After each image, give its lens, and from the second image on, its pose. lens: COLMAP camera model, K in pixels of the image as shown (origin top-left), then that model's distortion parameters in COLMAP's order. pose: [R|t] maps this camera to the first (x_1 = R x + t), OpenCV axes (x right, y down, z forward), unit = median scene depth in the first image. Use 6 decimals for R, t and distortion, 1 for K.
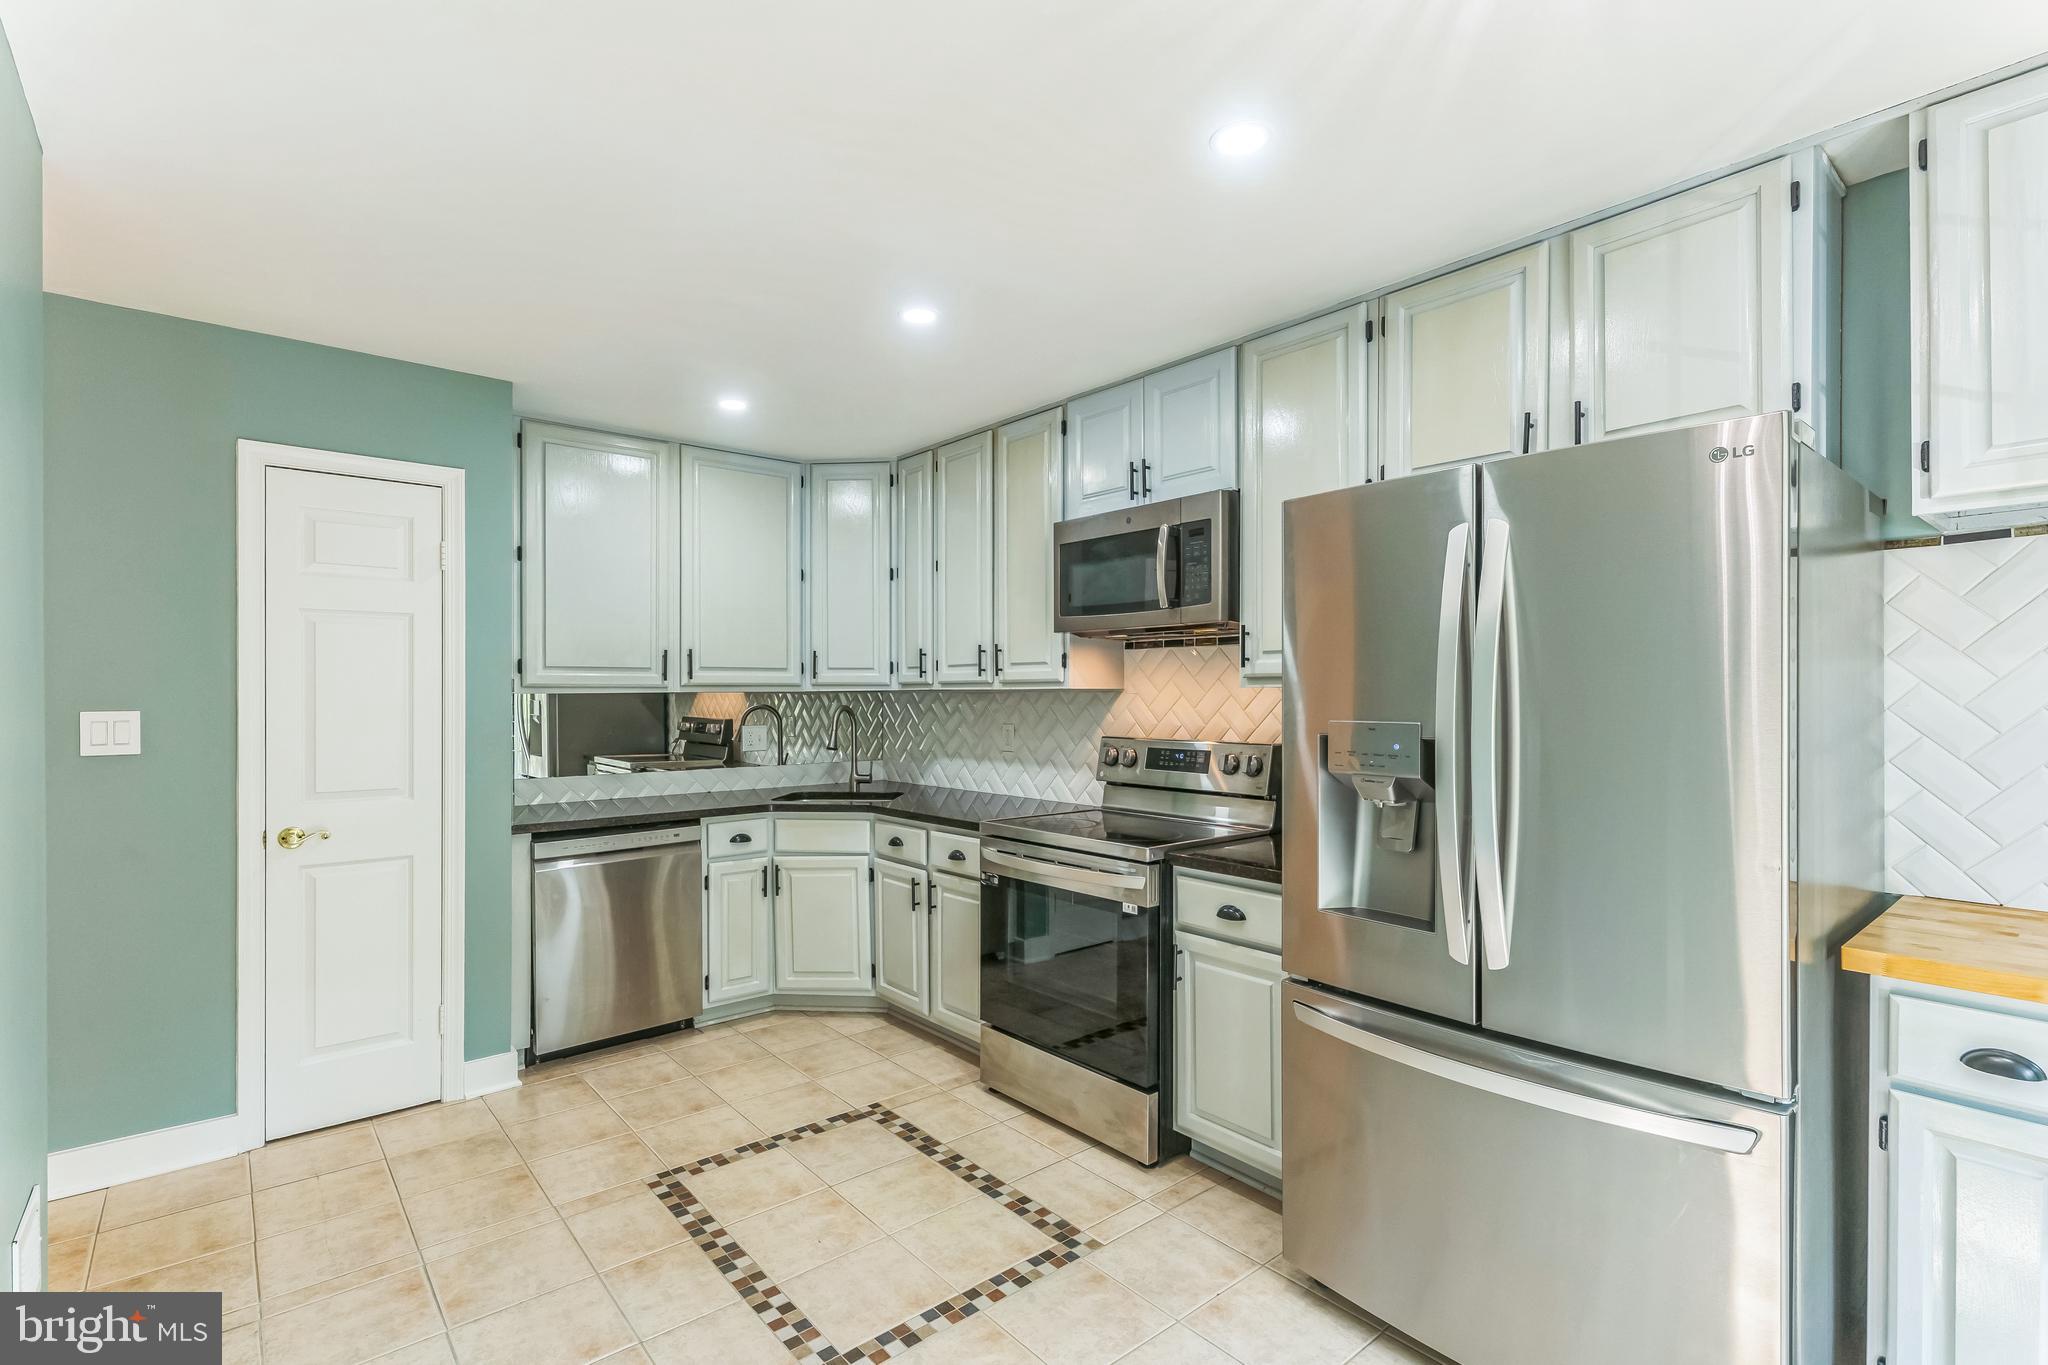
lens RADIAL K [[937.6, 0, 1024.8], [0, 937.6, 690.4], [0, 0, 1]] dist [0.005285, -0.000051]
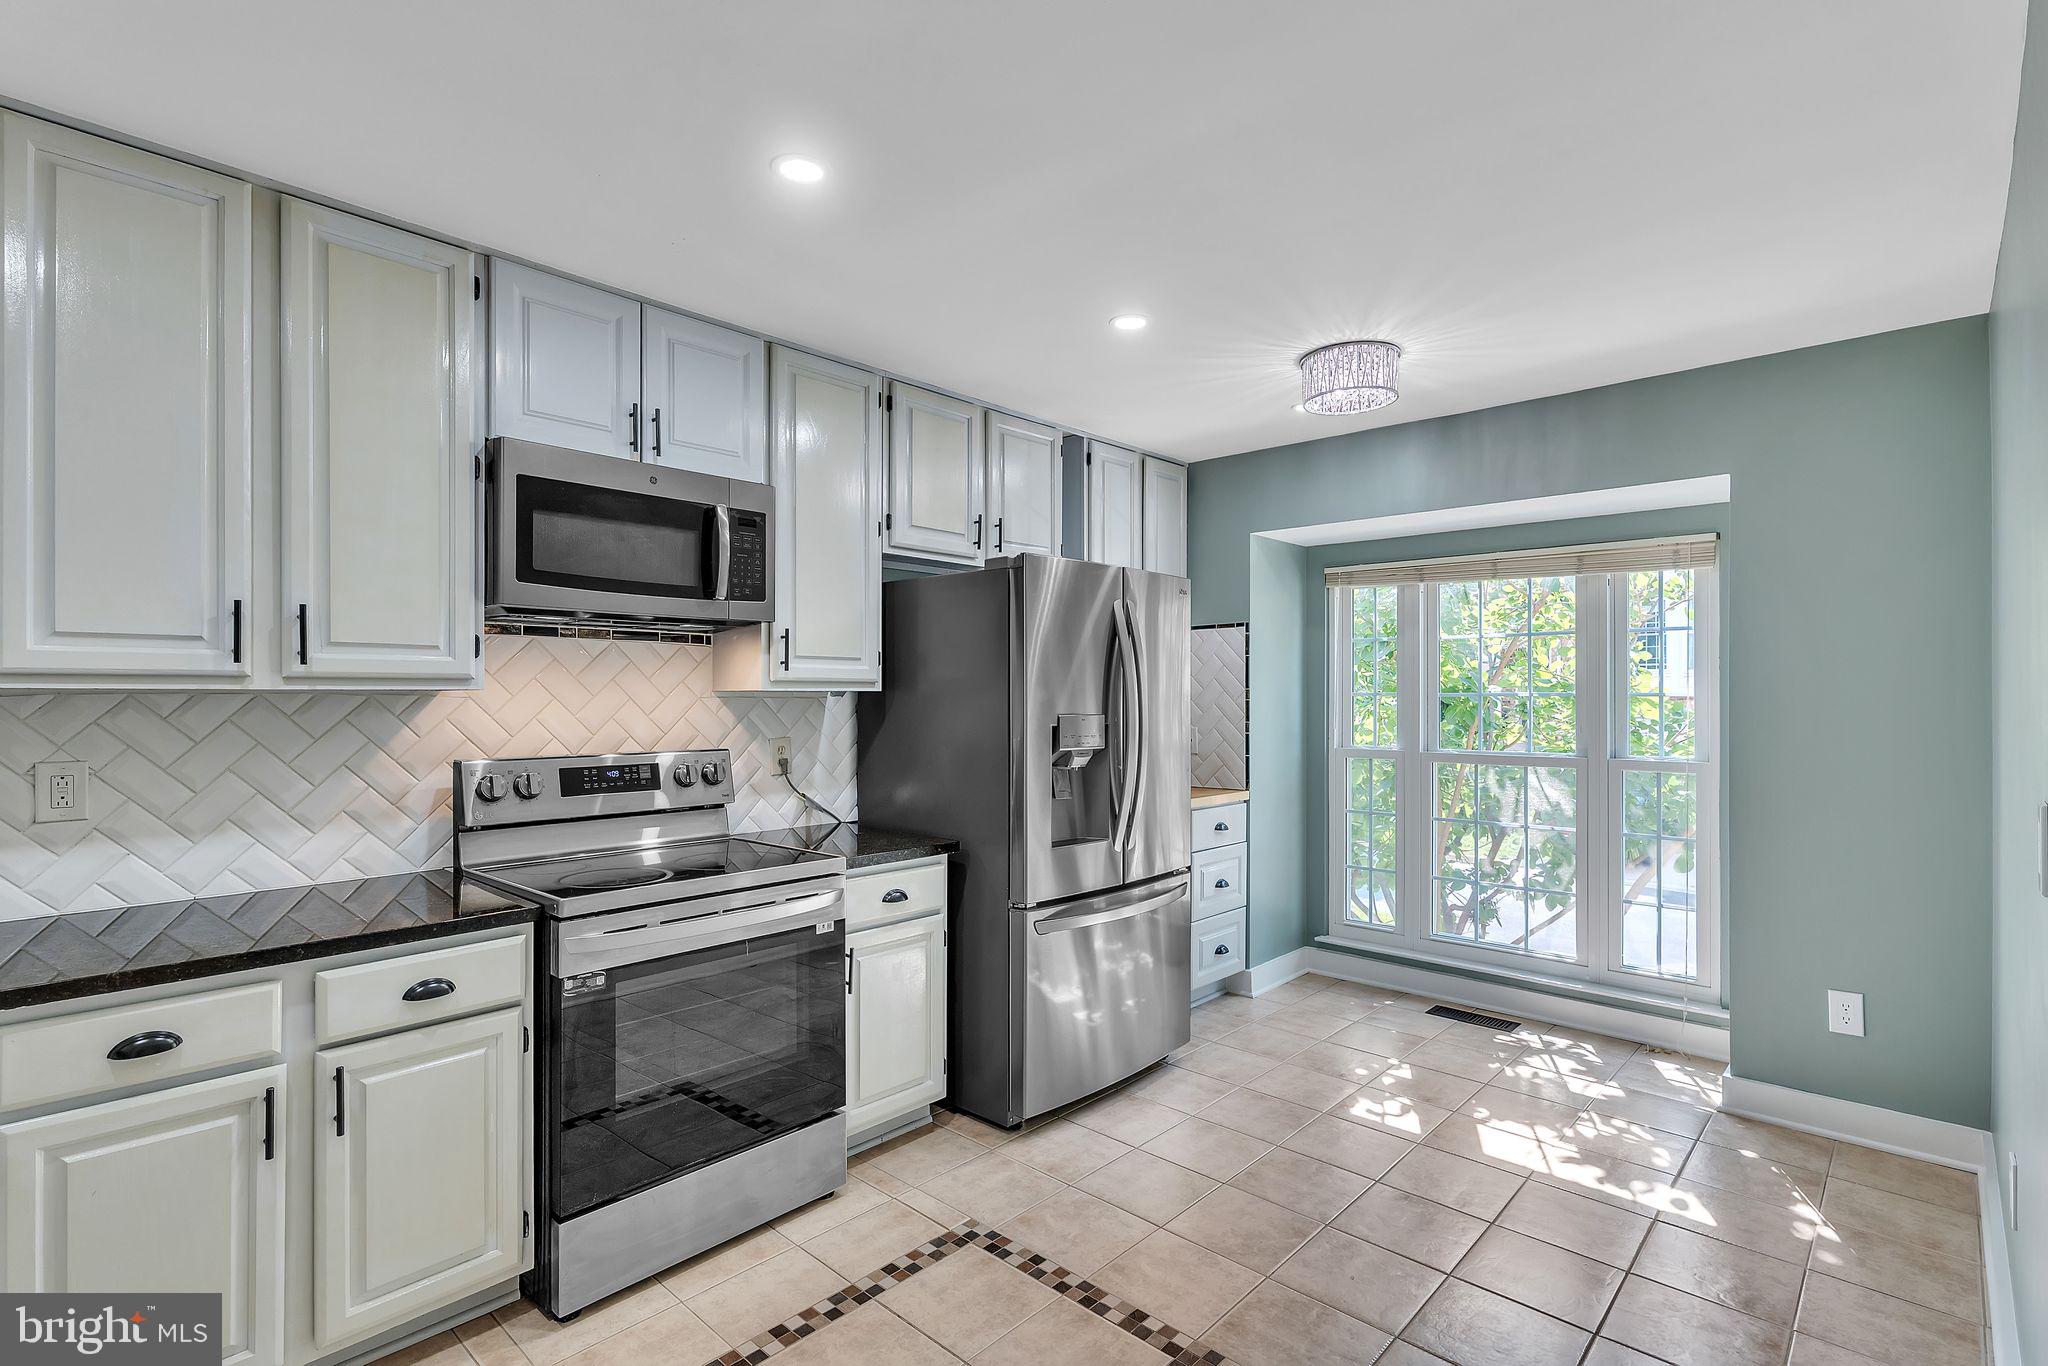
lens RADIAL K [[949.6, 0, 1023.1], [0, 949.6, 687.5], [0, 0, 1]] dist [-0.002322, 0.000432]
pose [[-0.098431, 0.010667, 0.995087, -0.720005], [0.002382, 0.999942, -0.010483, 0.004983], [-0.995141, 0.001339, -0.098451, 0.764811]]
